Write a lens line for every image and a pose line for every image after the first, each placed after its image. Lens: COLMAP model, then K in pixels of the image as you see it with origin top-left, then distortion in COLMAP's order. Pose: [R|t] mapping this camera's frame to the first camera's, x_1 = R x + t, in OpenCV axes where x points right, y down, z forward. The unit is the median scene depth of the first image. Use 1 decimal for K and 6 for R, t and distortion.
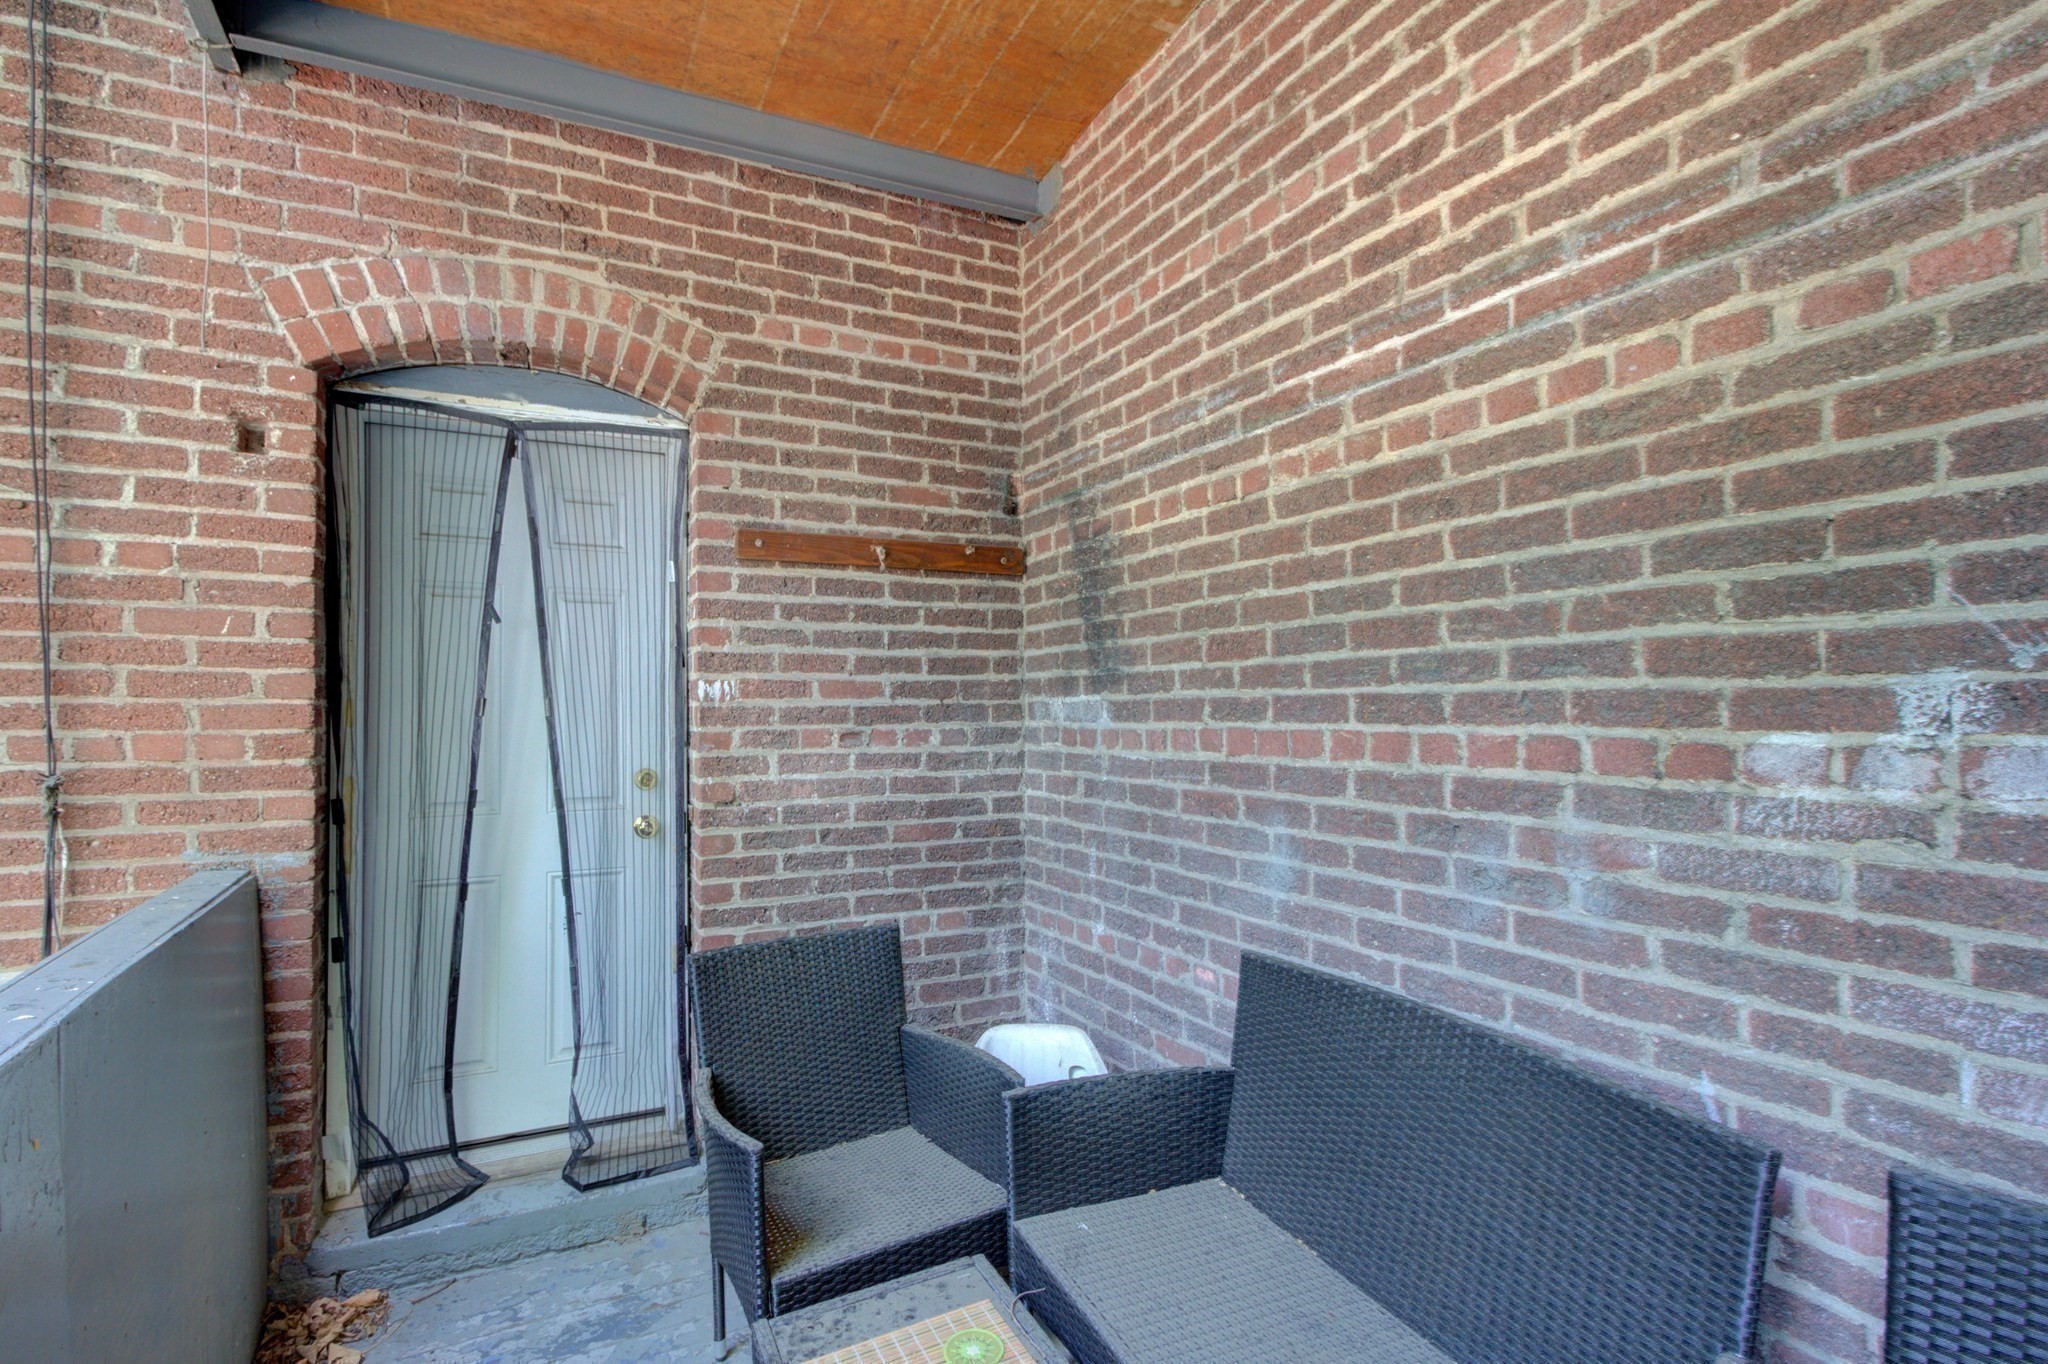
lens RADIAL K [[1001.4, 0, 979.5], [0, 1001.4, 700.1], [0, 0, 1]] dist [0.015825, 0.006579]
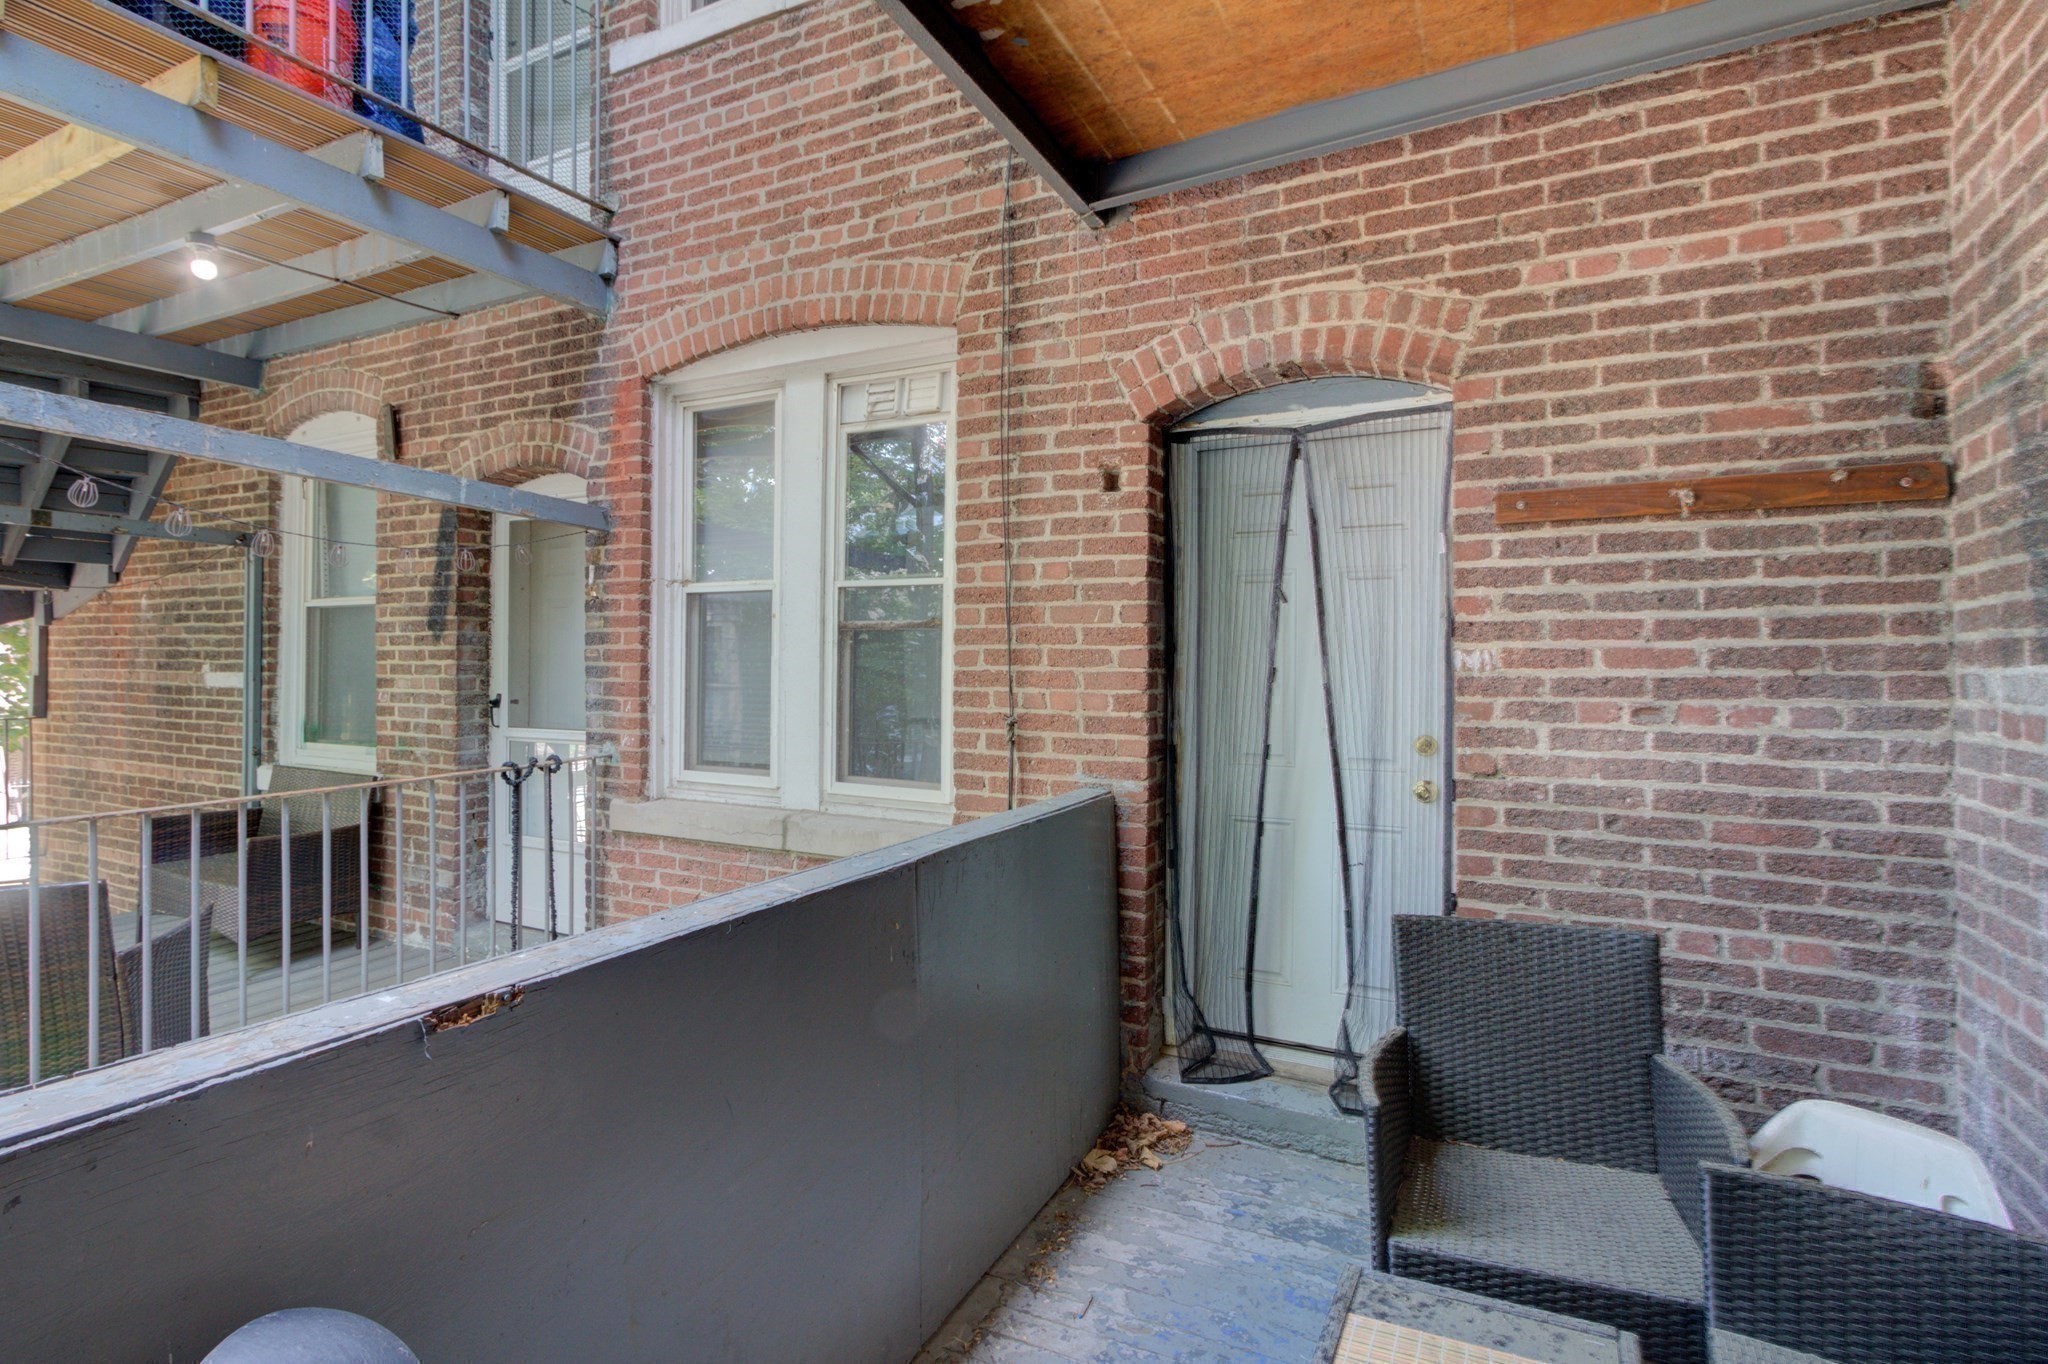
lens RADIAL K [[1001.4, 0, 1074.1], [0, 1001.4, 663.5], [0, 0, 1]] dist [0.015825, 0.006579]
pose [[0.629152, 0.004447, -0.777270, 0.274019], [-0.000277, 0.999985, 0.005497, -0.012420], [0.777282, -0.003243, 0.629144, 0.074739]]
